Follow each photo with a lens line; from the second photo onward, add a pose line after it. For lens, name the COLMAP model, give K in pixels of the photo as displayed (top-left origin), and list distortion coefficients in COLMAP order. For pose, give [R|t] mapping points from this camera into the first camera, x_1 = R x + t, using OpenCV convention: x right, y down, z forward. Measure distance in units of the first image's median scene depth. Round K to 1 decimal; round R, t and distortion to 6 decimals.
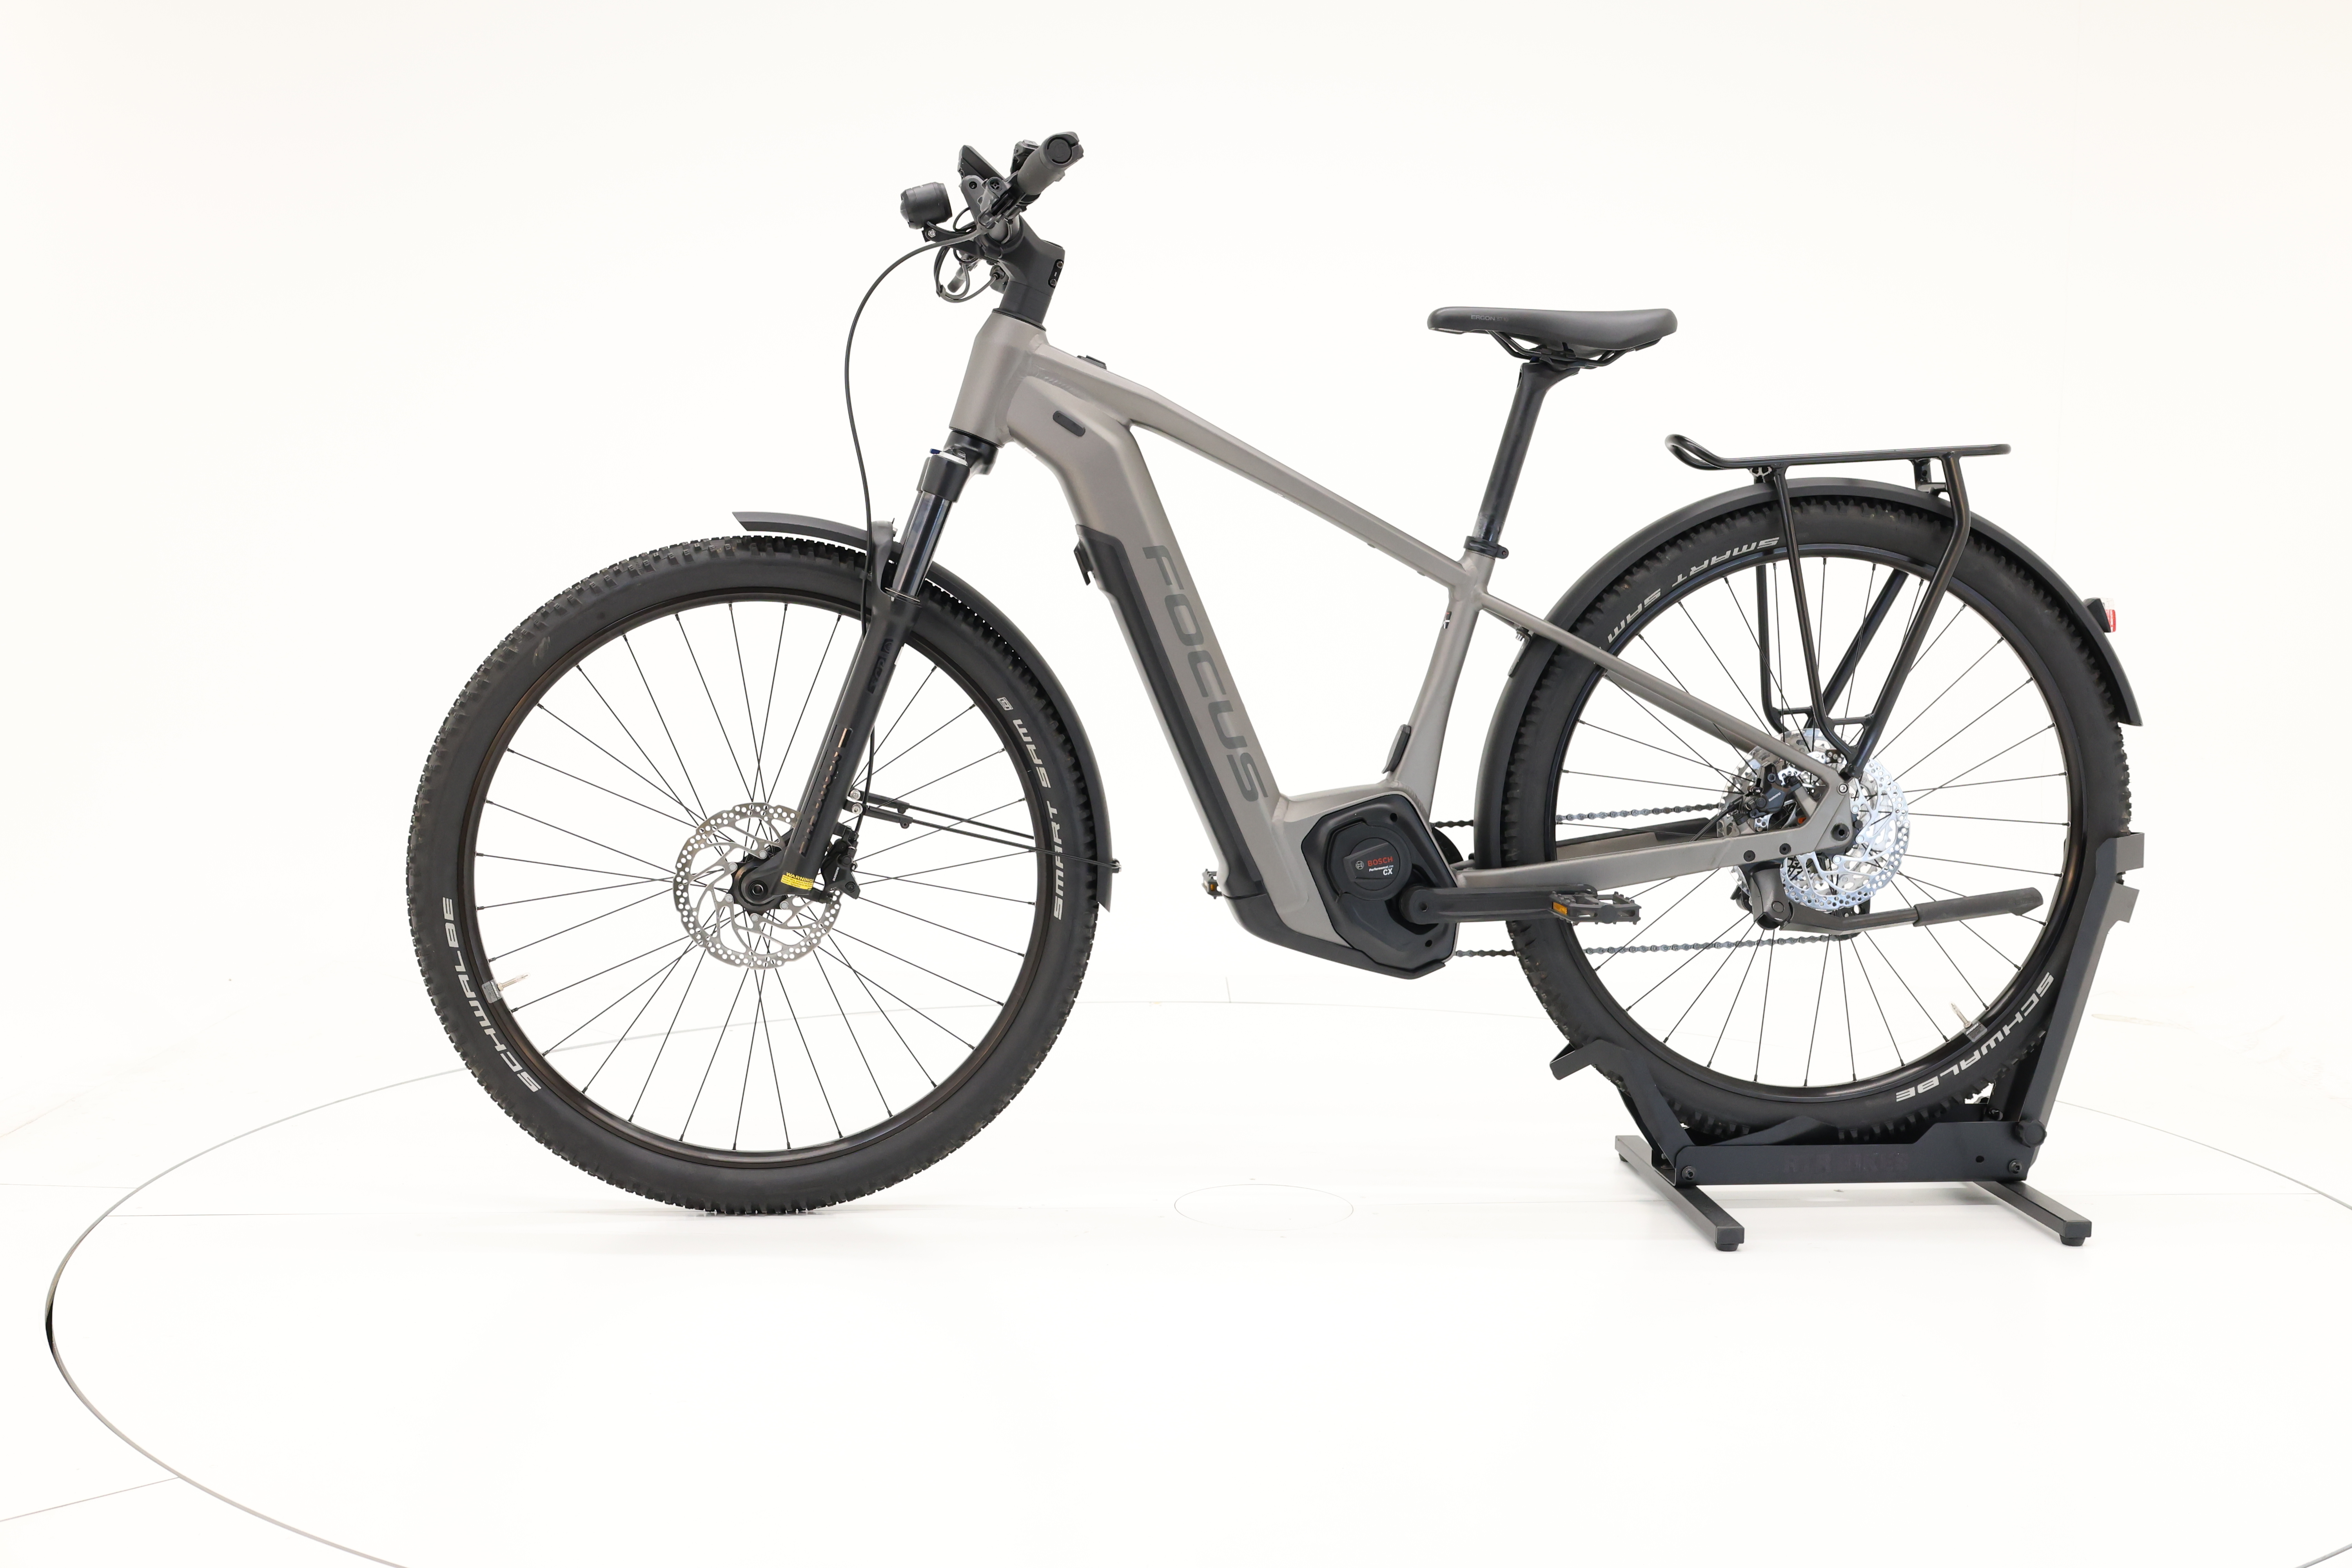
lens RADIAL K [[2667.7, 0, 1183.2], [0, 2667.7, 780.8], [0, 0, 1]] dist [-0.009746, 0.000000]
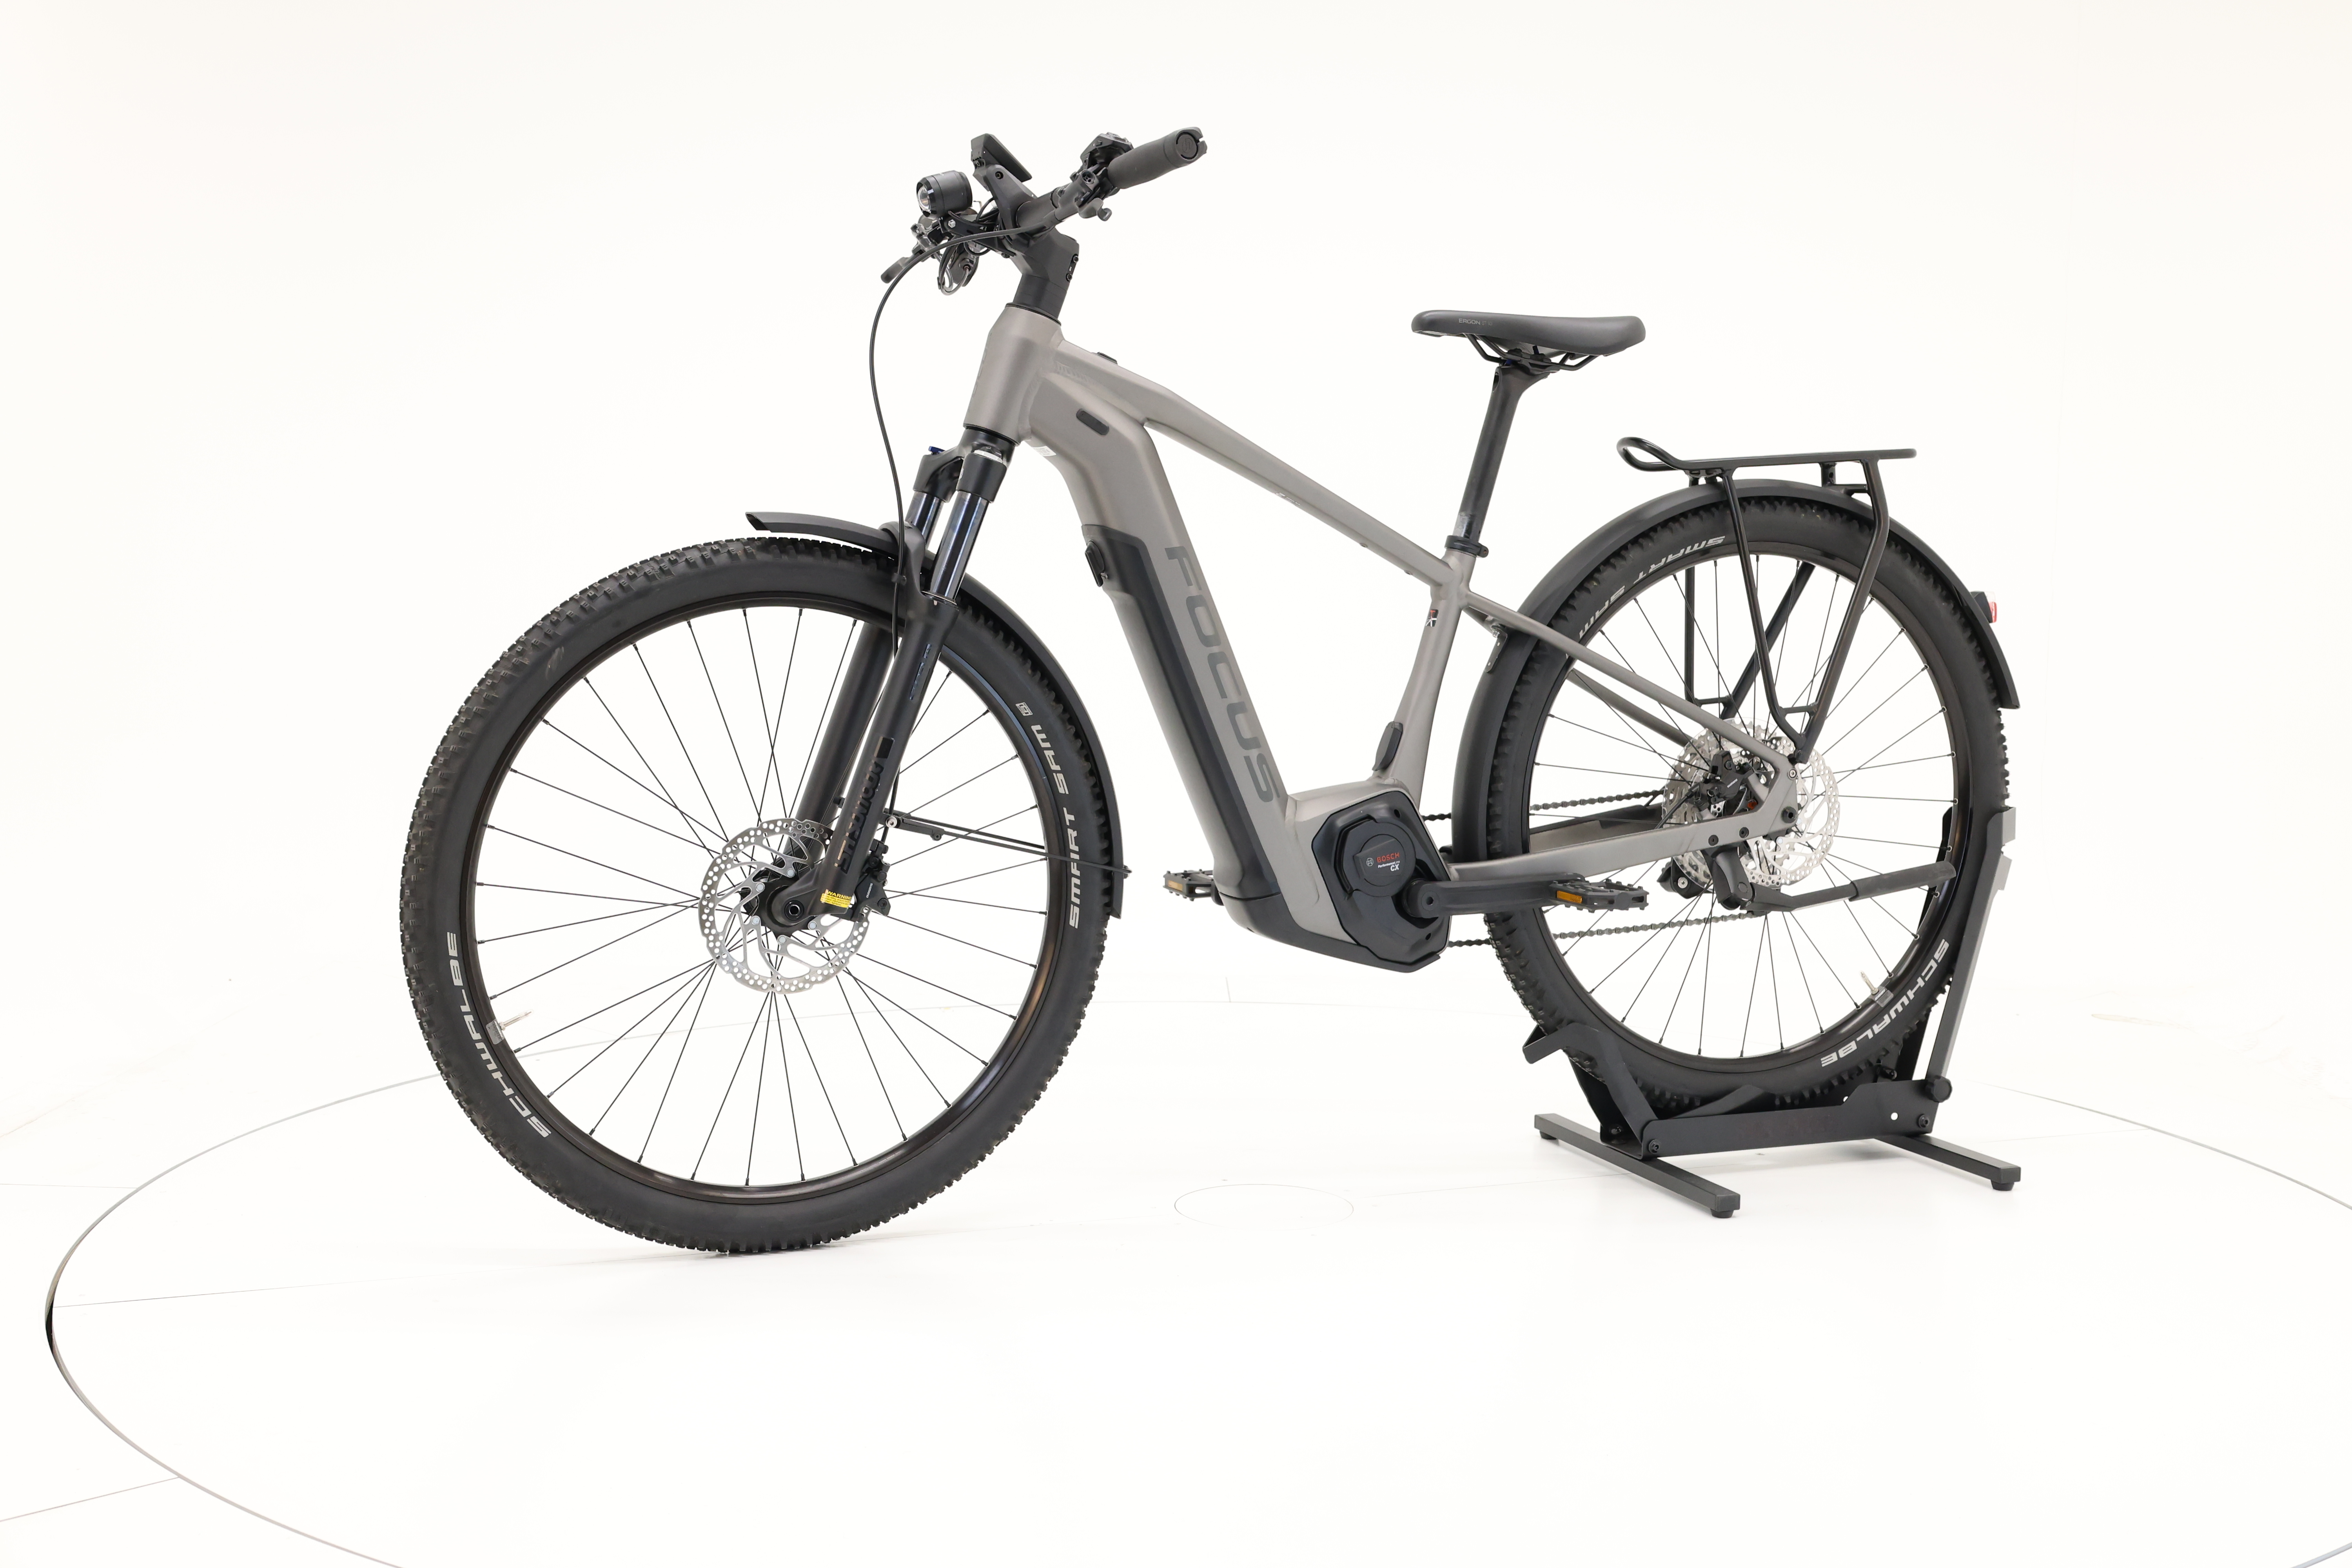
lens RADIAL K [[2667.7, 0, 1183.2], [0, 2667.7, 784.2], [0, 0, 1]] dist [-0.009746, 0.000000]
pose [[0.963647, -0.027229, 0.265789, -0.265277], [0.025577, 0.999626, 0.009673, -0.009274], [-0.265953, -0.002523, 0.963983, 0.045129]]
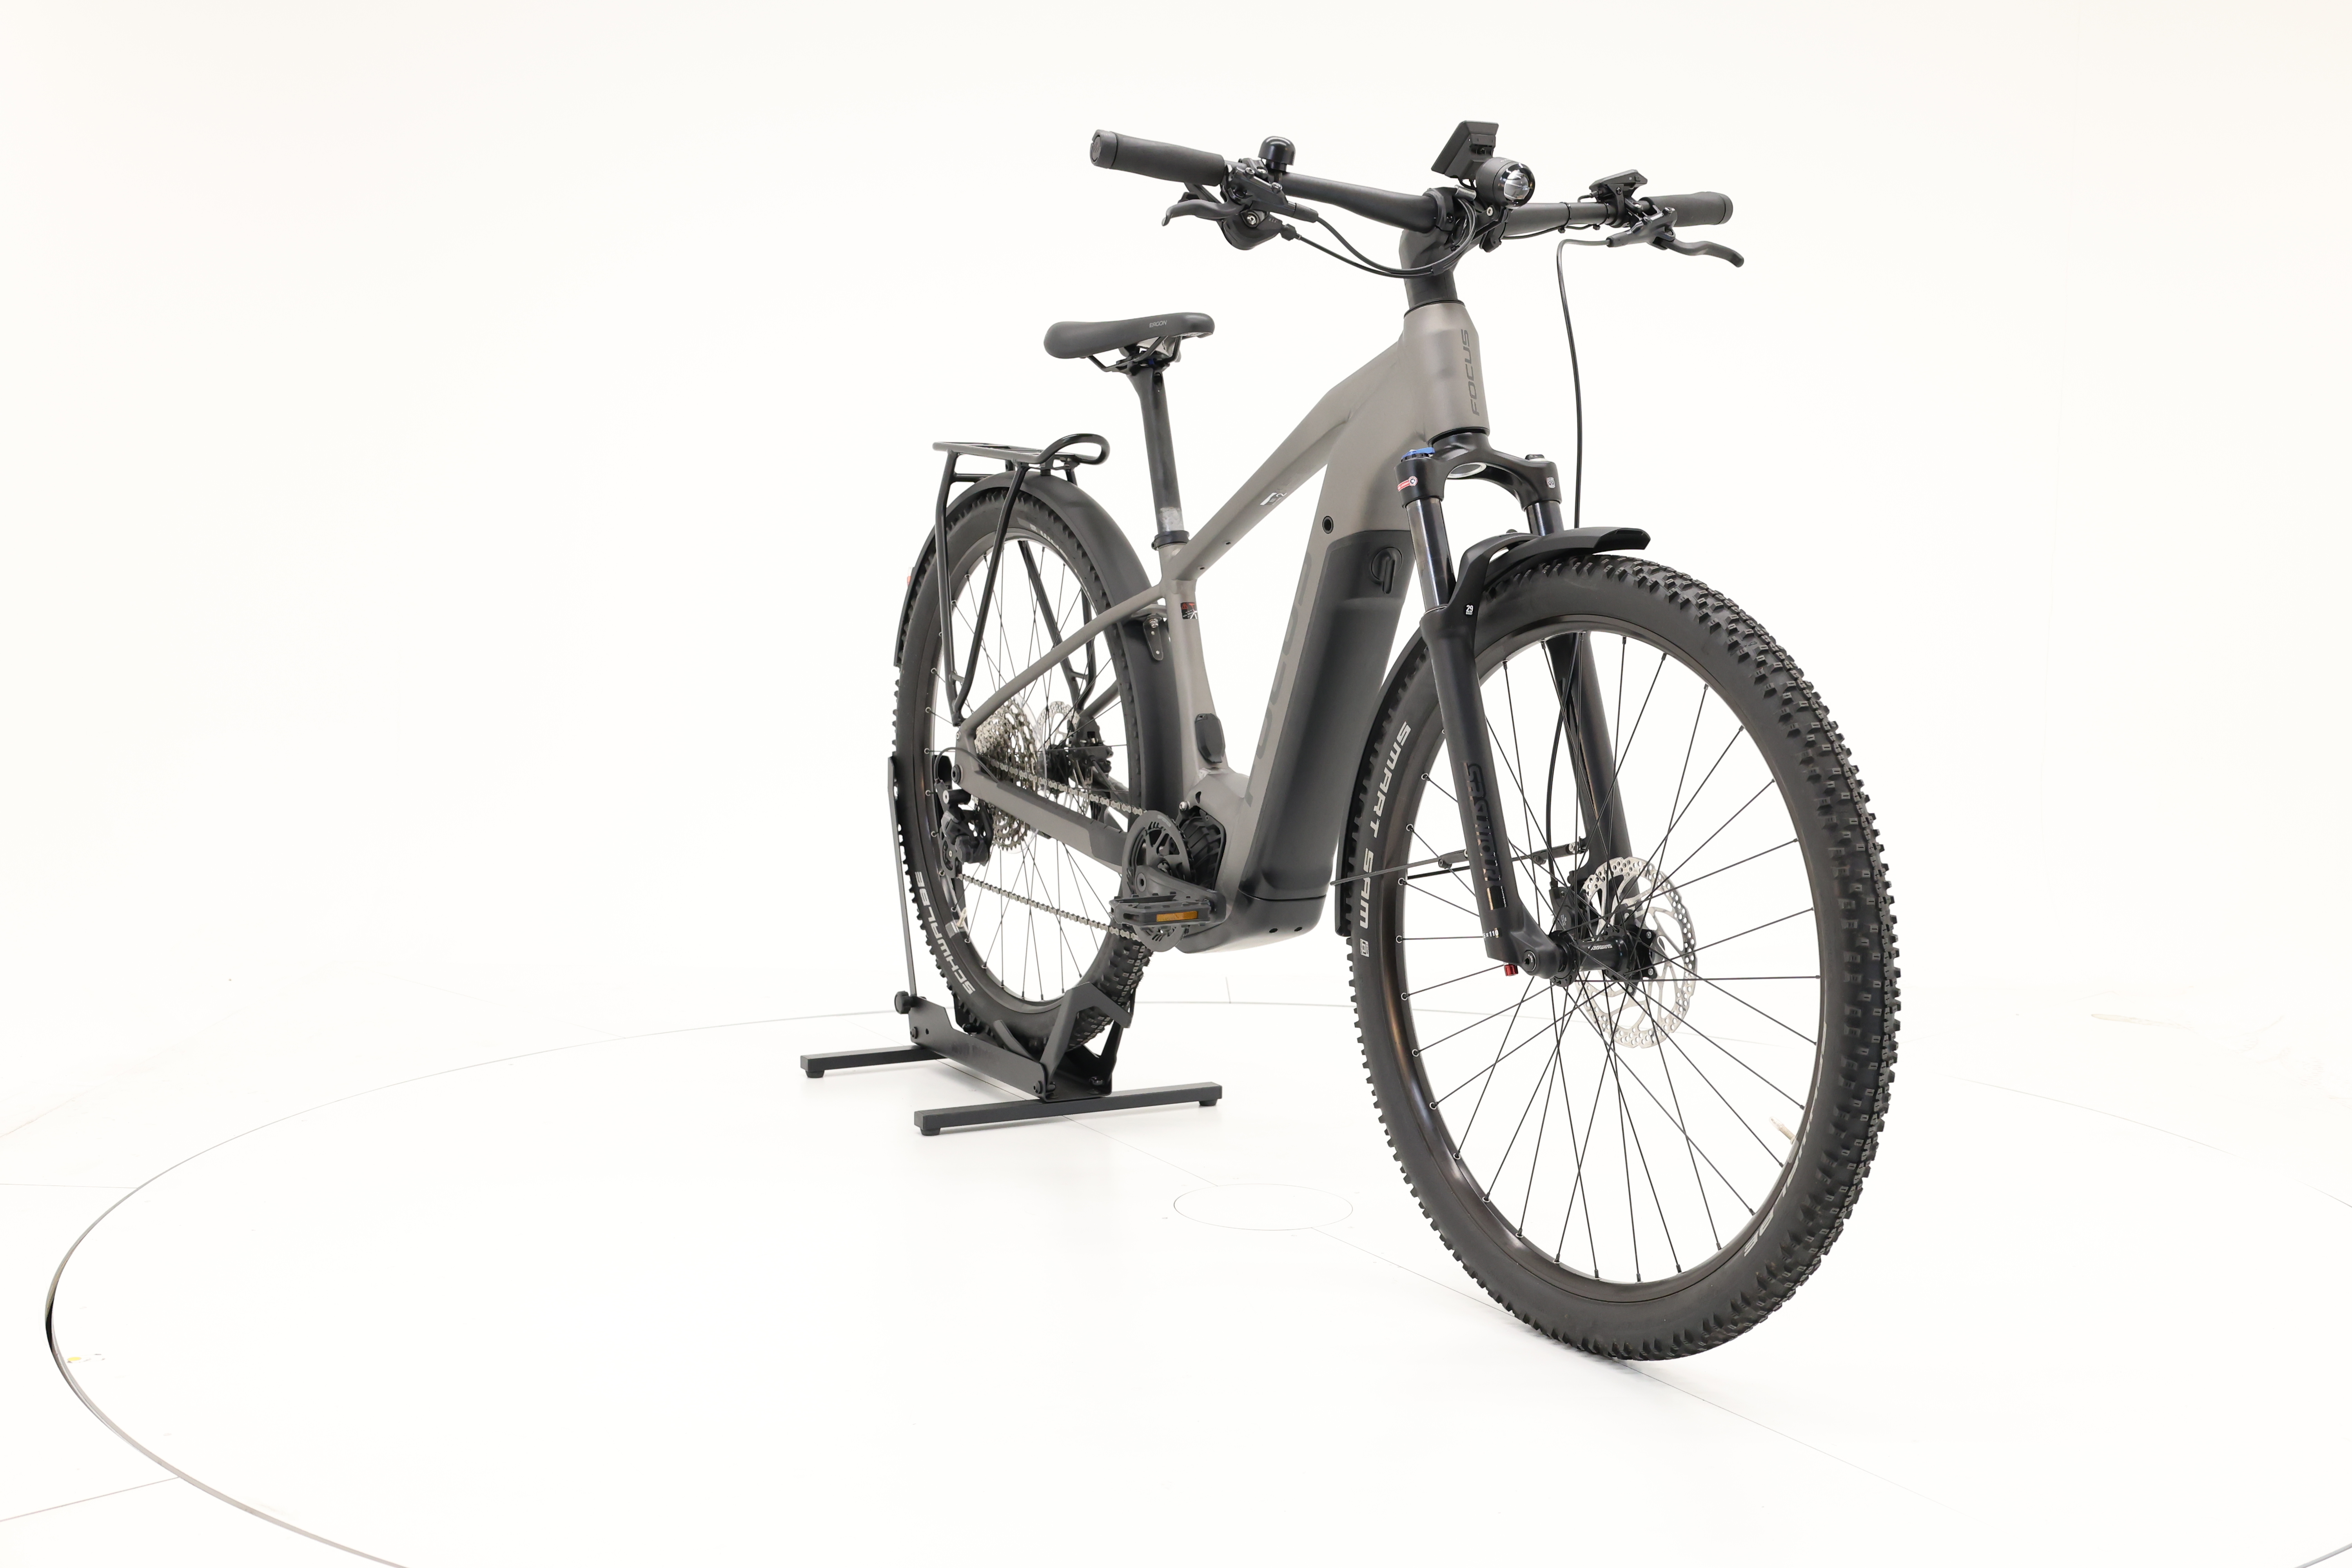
lens RADIAL K [[2667.7, 0, 1168.4], [0, 2667.7, 784.0], [0, 0, 1]] dist [-0.009746, 0.000000]
pose [[-0.391587, -0.115836, 0.912821, -0.867145], [0.067446, 0.985762, 0.154025, -0.156134], [-0.917666, 0.121880, -0.378199, 1.417992]]
